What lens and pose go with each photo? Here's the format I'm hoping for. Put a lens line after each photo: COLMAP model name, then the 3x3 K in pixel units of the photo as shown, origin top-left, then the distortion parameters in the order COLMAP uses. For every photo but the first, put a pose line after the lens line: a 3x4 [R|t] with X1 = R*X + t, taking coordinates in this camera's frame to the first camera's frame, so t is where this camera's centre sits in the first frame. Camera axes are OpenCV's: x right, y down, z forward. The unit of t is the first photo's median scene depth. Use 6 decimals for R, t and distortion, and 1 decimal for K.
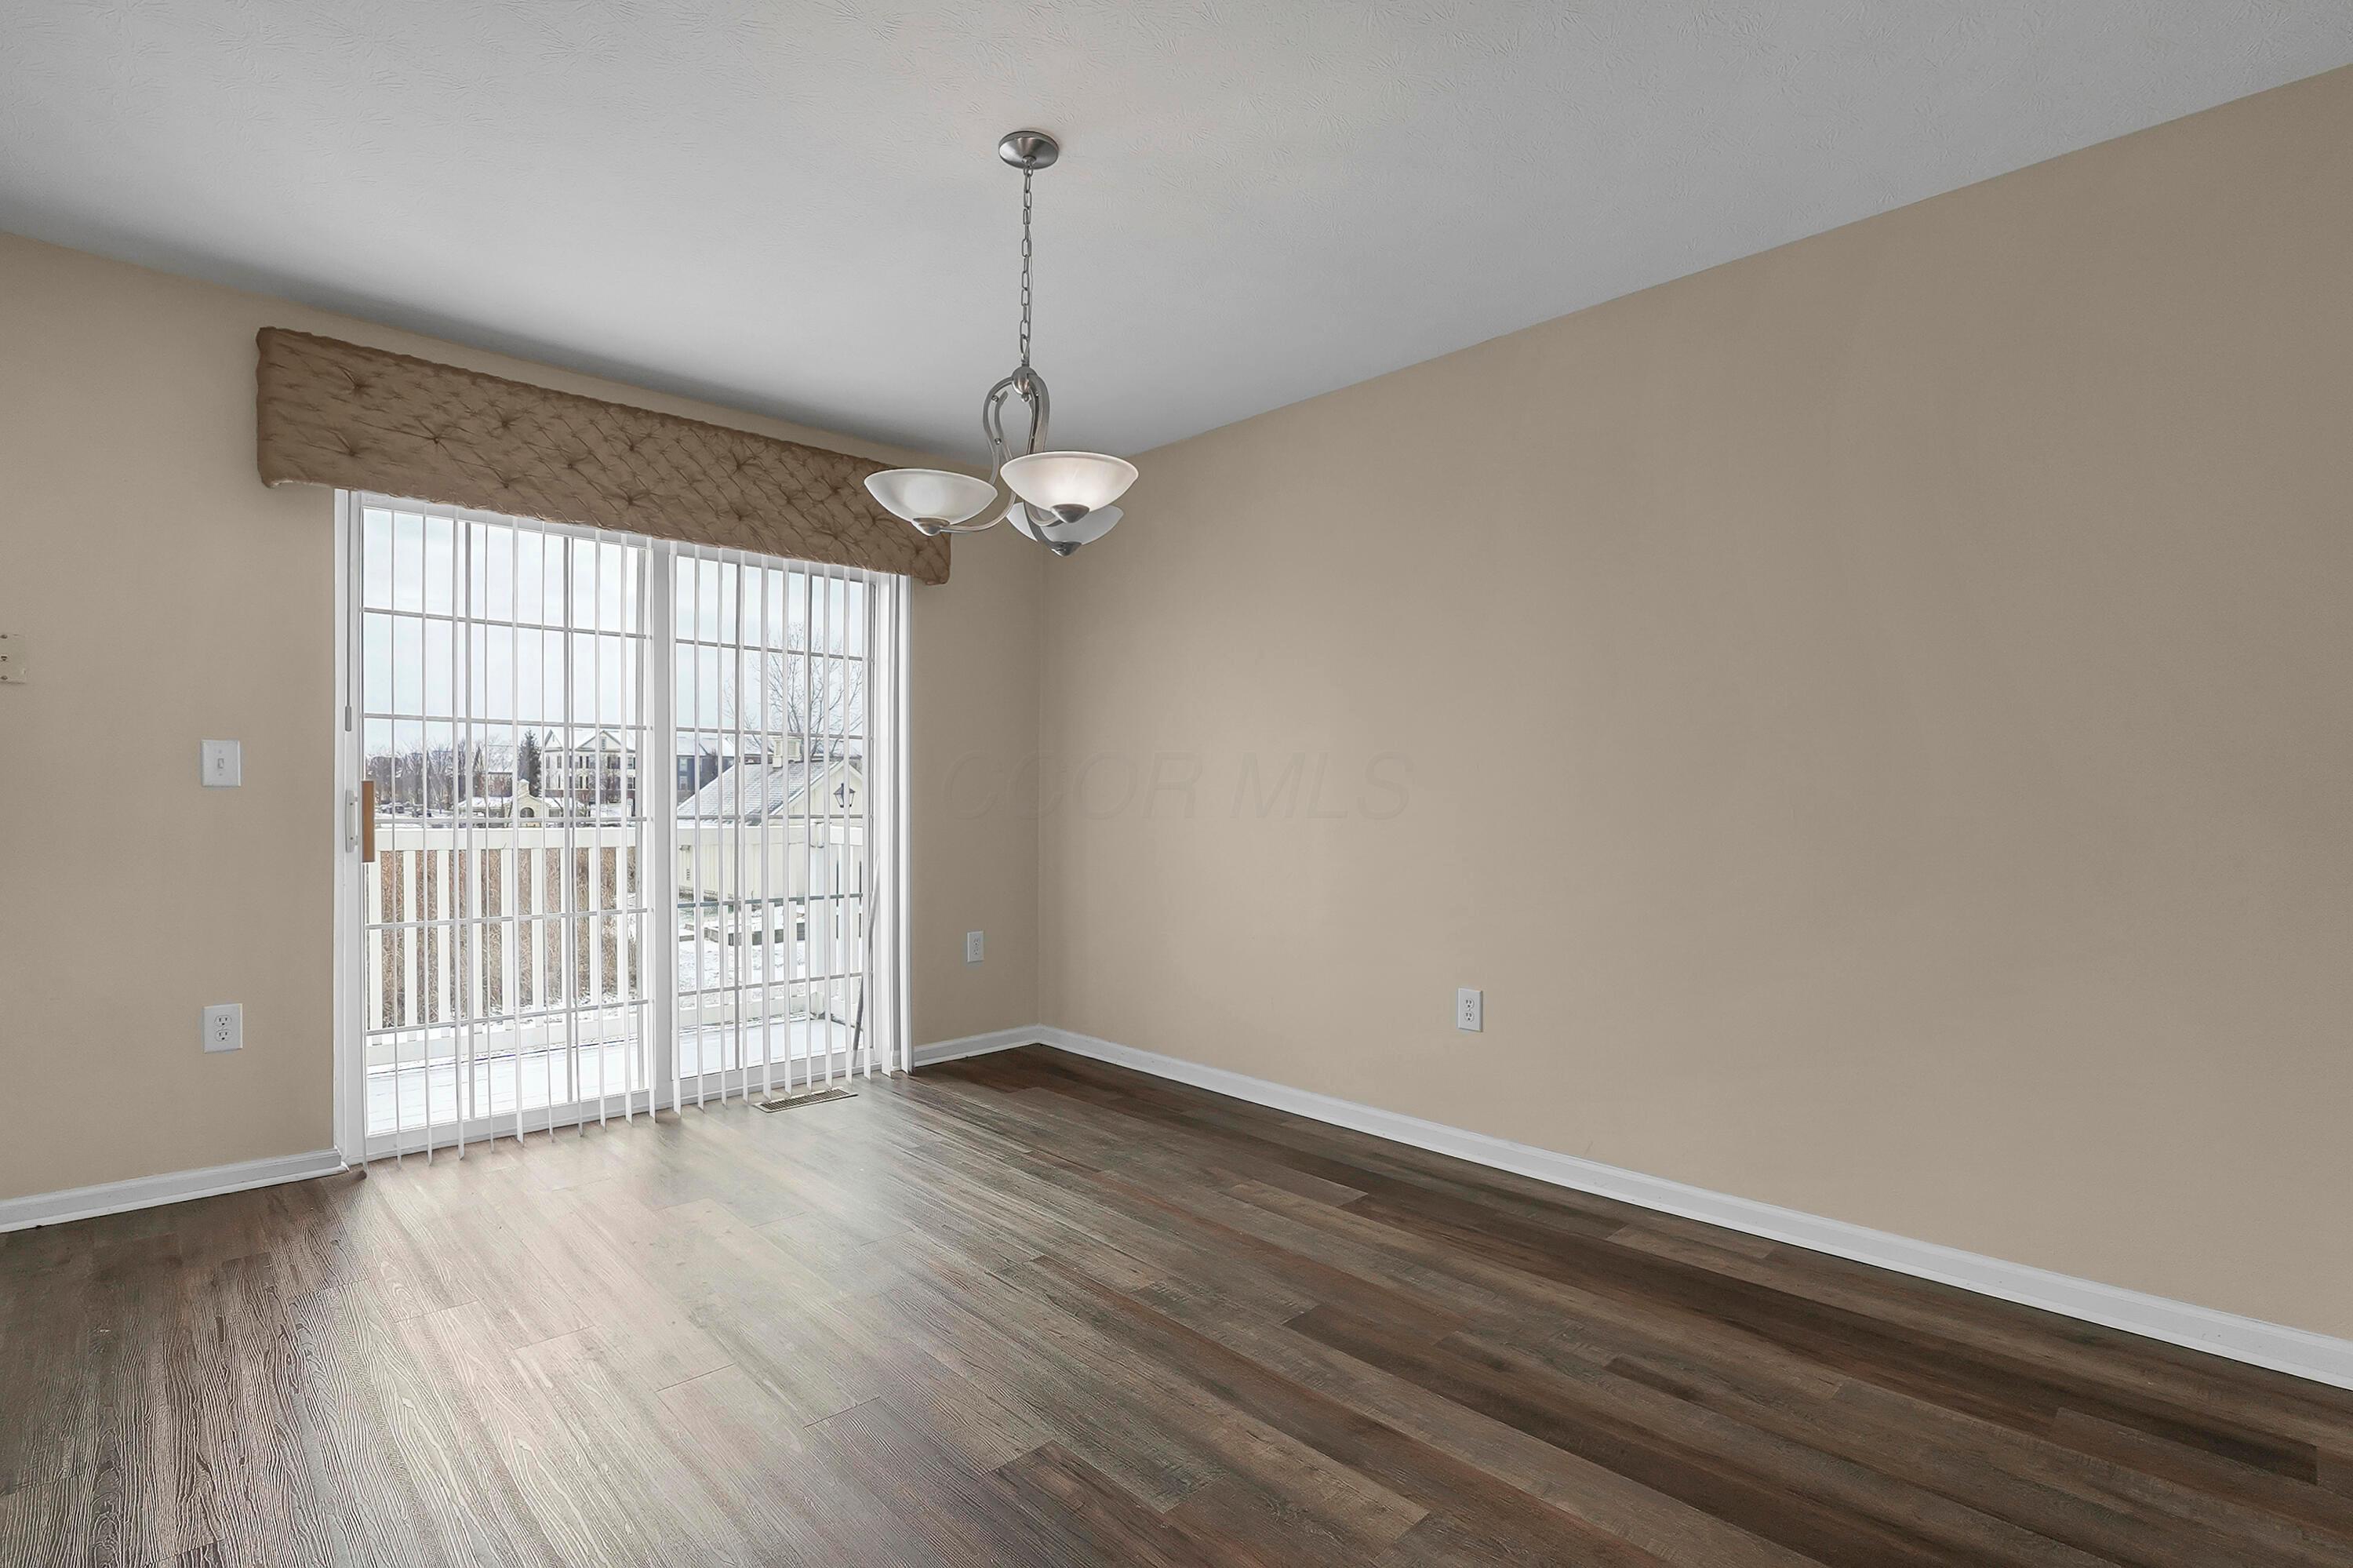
lens RADIAL K [[1108.1, 0, 1164.5], [0, 1108.1, 798.9], [0, 0, 1]] dist [-0.020192, 0.005320]
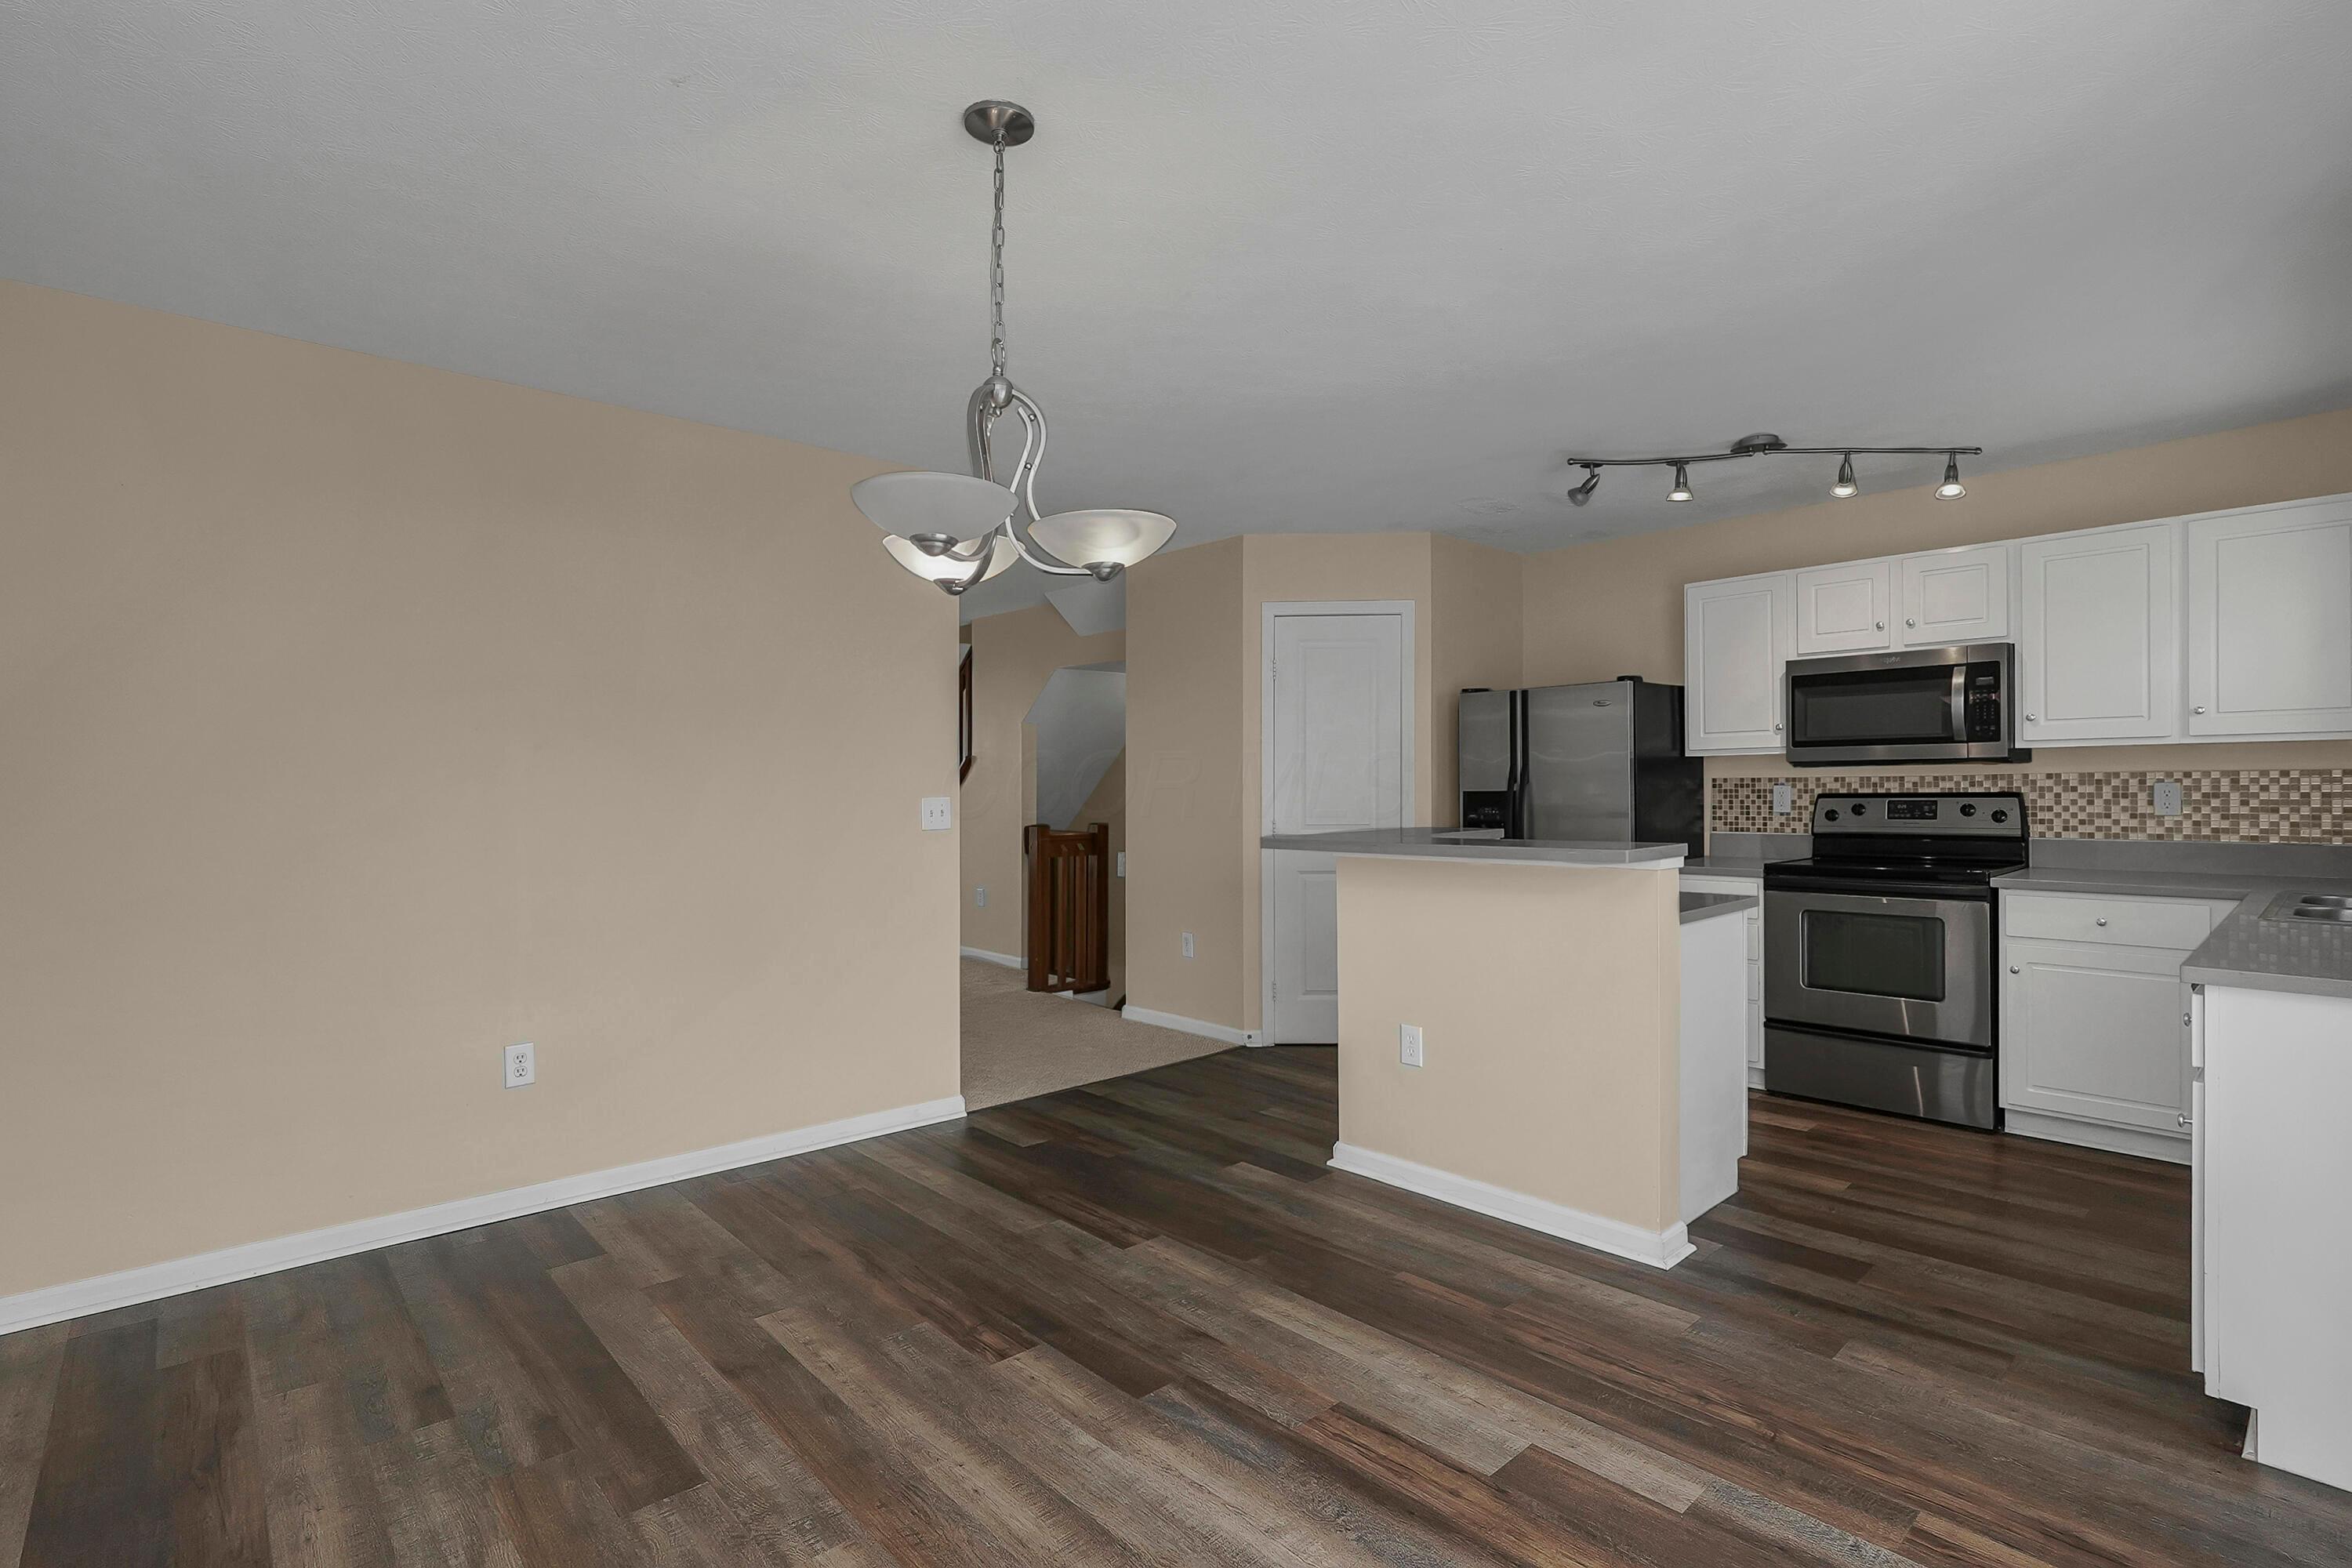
lens RADIAL K [[1107.6, 0, 1163.8], [0, 1107.6, 803.1], [0, 0, 1]] dist [-0.020192, 0.005320]
pose [[-0.999226, 0.000233, 0.039340, -0.210150], [0.001312, 0.999623, 0.027412, -0.060655], [-0.039319, 0.027443, -0.998850, 1.335985]]
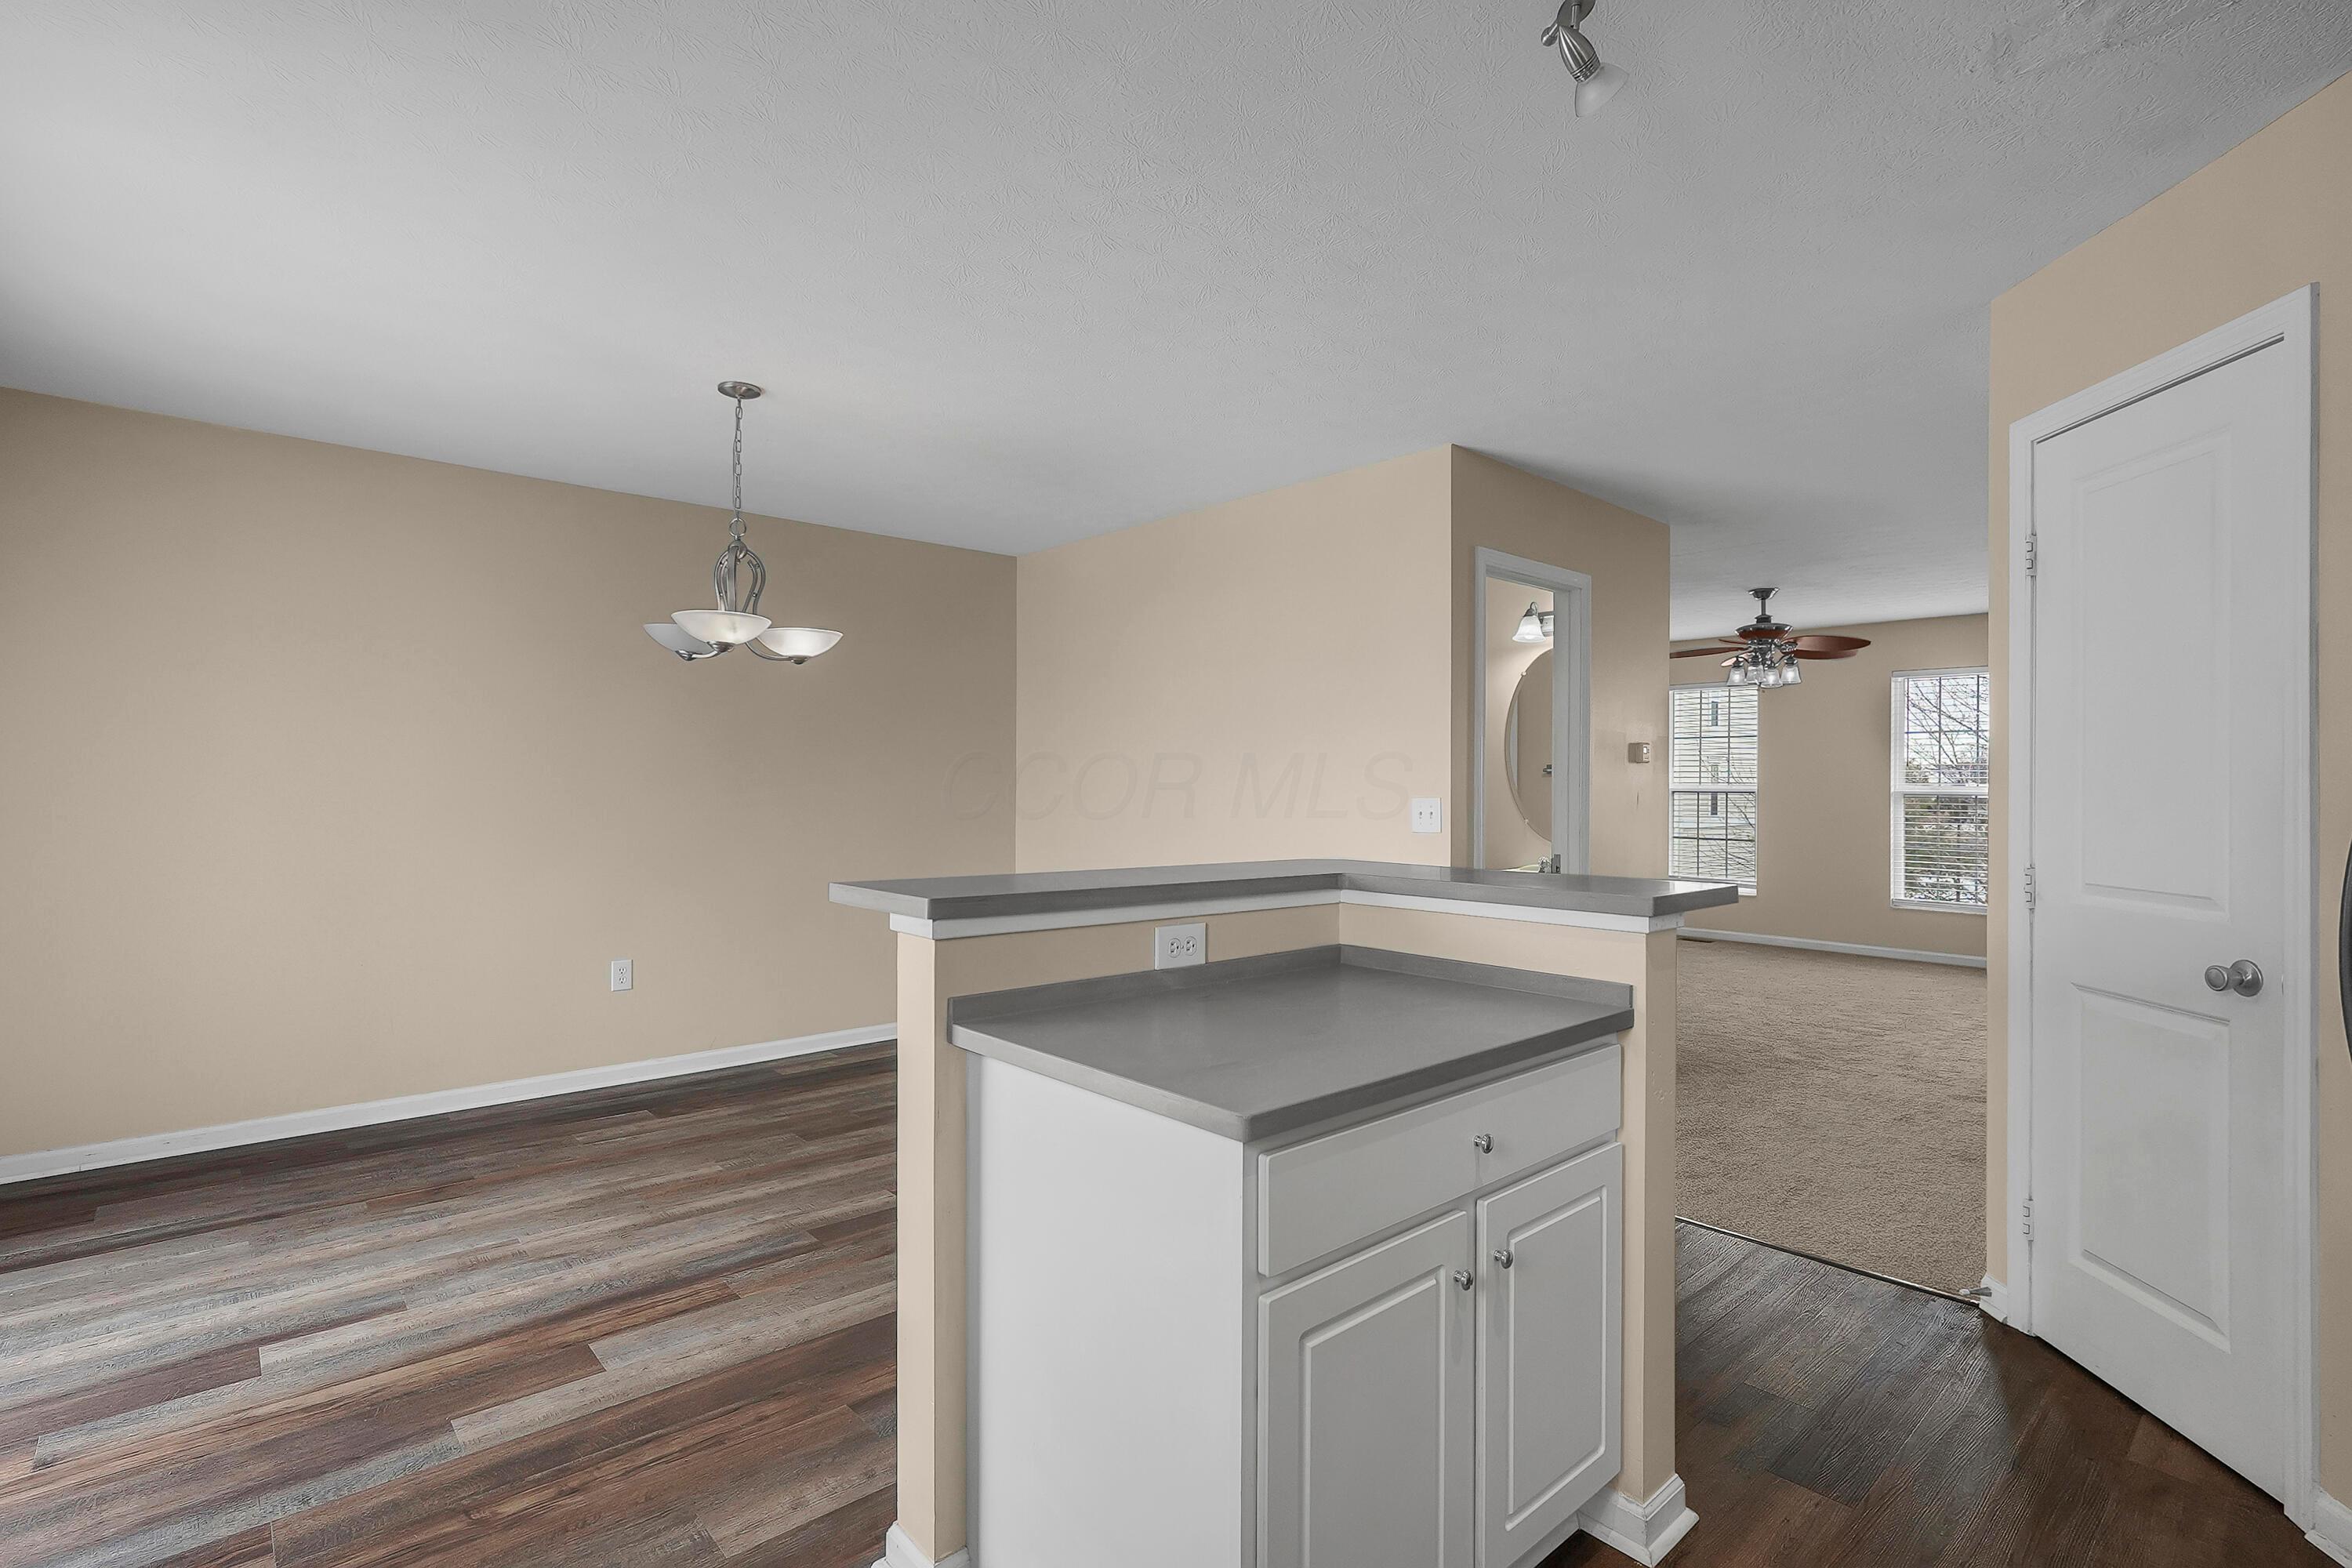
lens RADIAL K [[1107.6, 0, 1196.9], [0, 1107.6, 785.0], [0, 0, 1]] dist [-0.020192, 0.005320]
pose [[0.030998, -0.007488, 0.999491, -1.128171], [0.002321, 0.999970, 0.007420, -0.056940], [-0.999517, 0.002090, 0.031015, 0.256616]]
